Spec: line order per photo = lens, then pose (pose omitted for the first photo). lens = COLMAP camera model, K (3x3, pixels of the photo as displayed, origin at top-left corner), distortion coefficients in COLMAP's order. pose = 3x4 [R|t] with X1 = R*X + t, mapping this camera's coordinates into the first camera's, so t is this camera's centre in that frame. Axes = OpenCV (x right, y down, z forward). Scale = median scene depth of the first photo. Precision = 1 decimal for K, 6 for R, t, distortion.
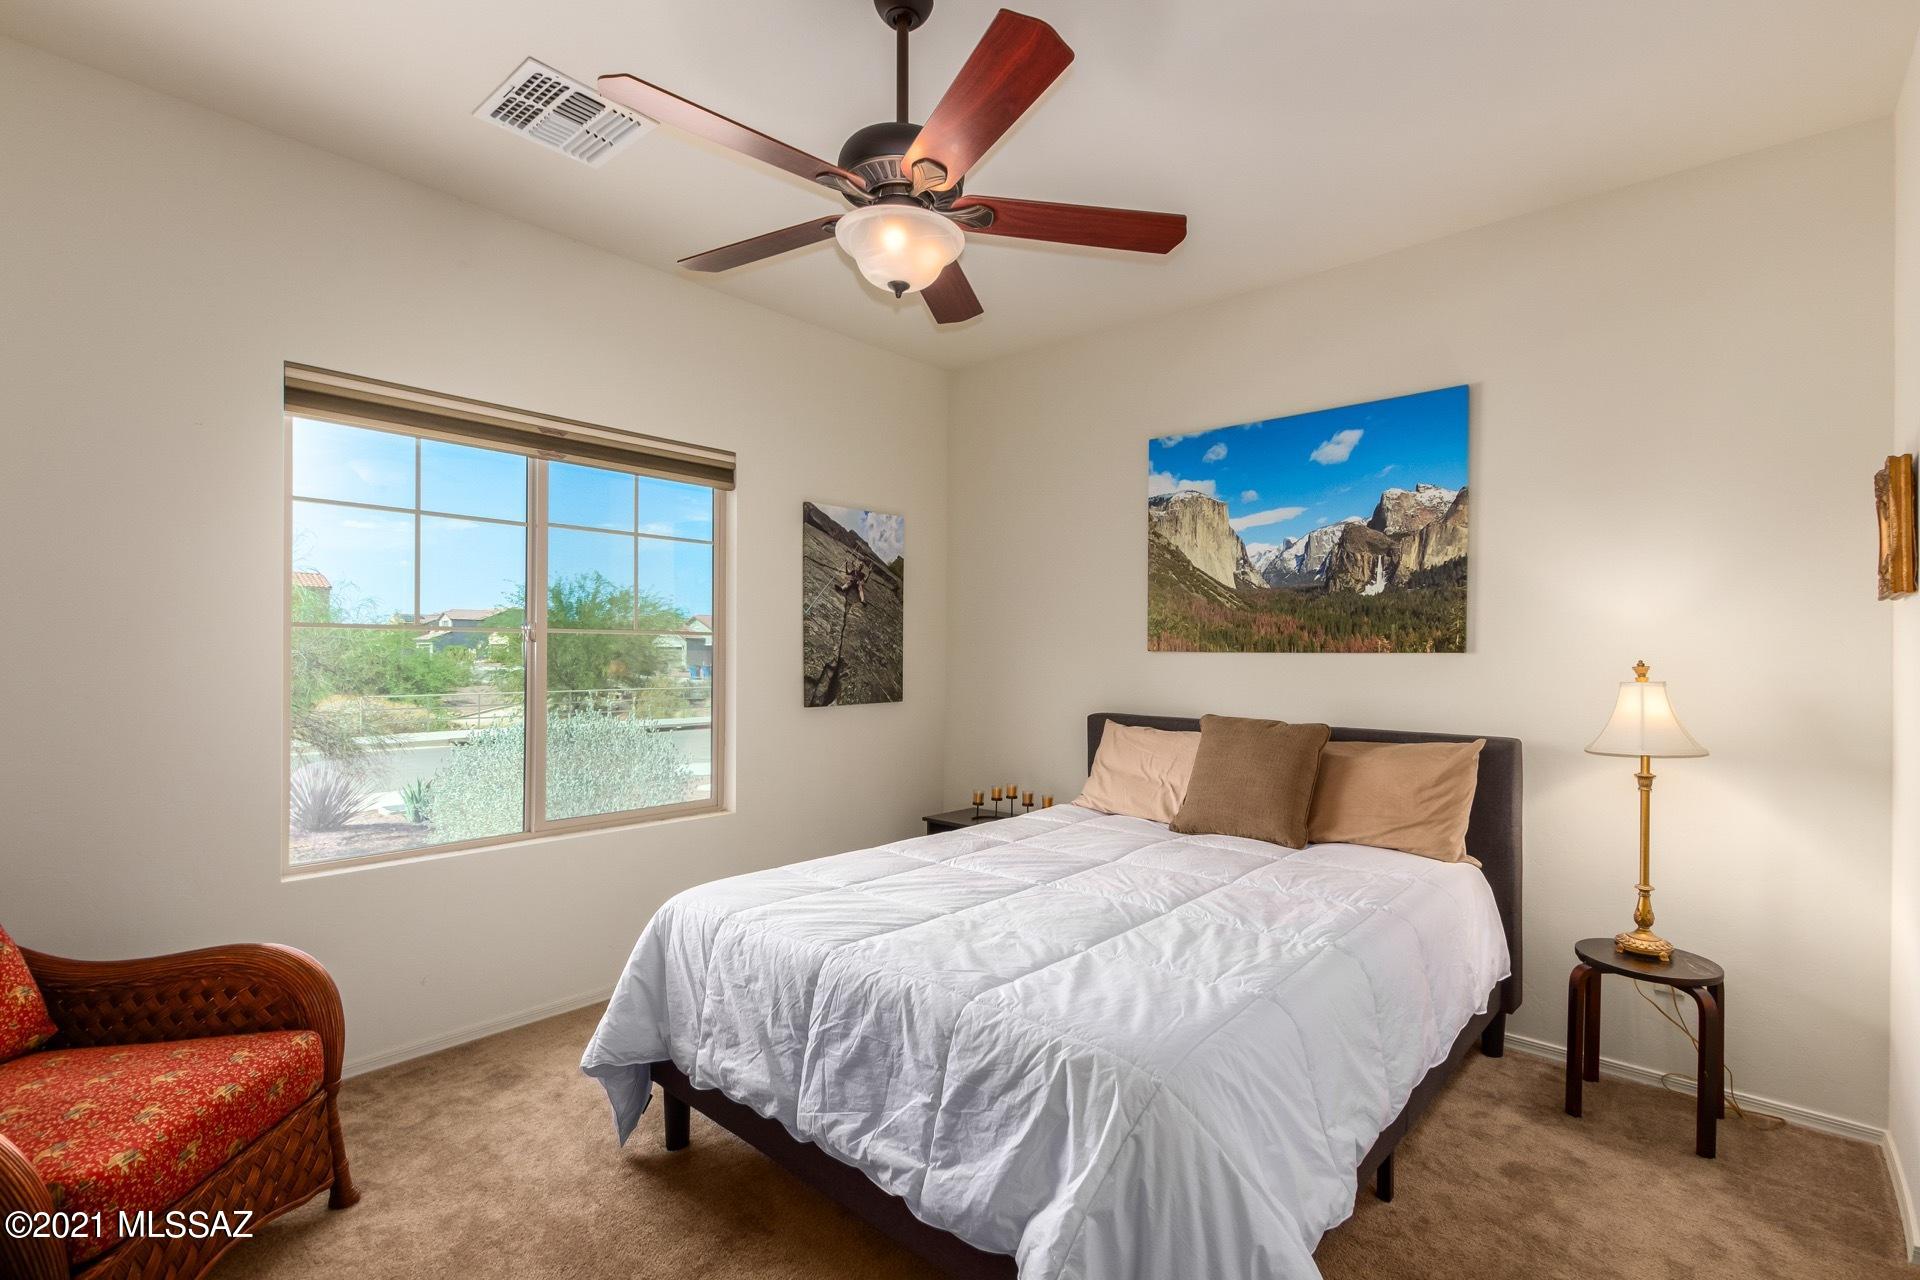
lens RADIAL K [[889.3, 0, 960.0], [0, 889.3, 649.1], [0, 0, 1]] dist [0.004263, 0.002734]
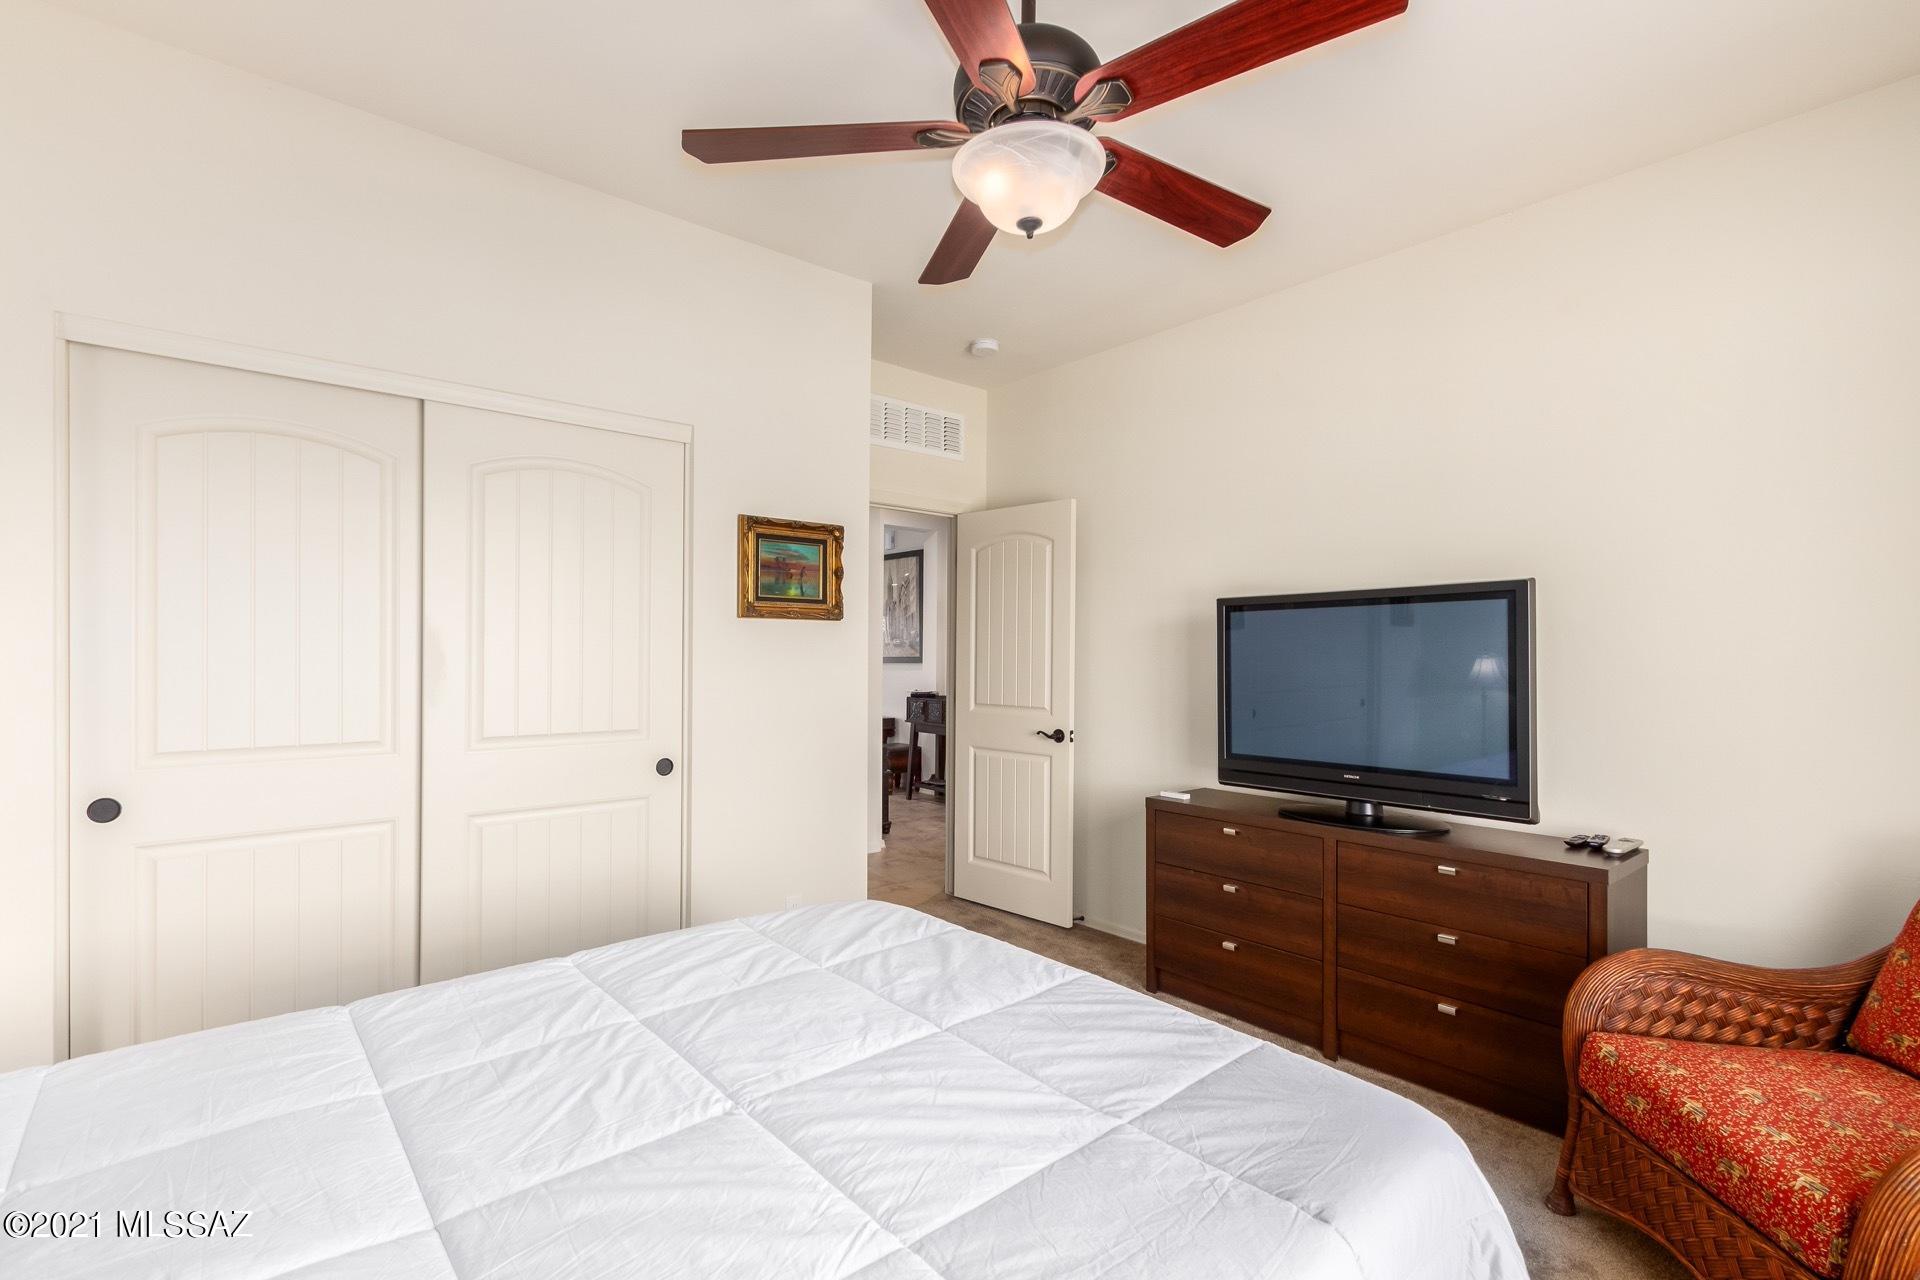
lens RADIAL K [[889.3, 0, 958.3], [0, 889.3, 647.5], [0, 0, 1]] dist [0.004263, 0.002734]
pose [[-0.989817, -0.011811, 0.141852, -0.137130], [-0.013277, 0.999868, -0.009395, 0.002335], [-0.141723, -0.011182, -0.989843, 1.979921]]
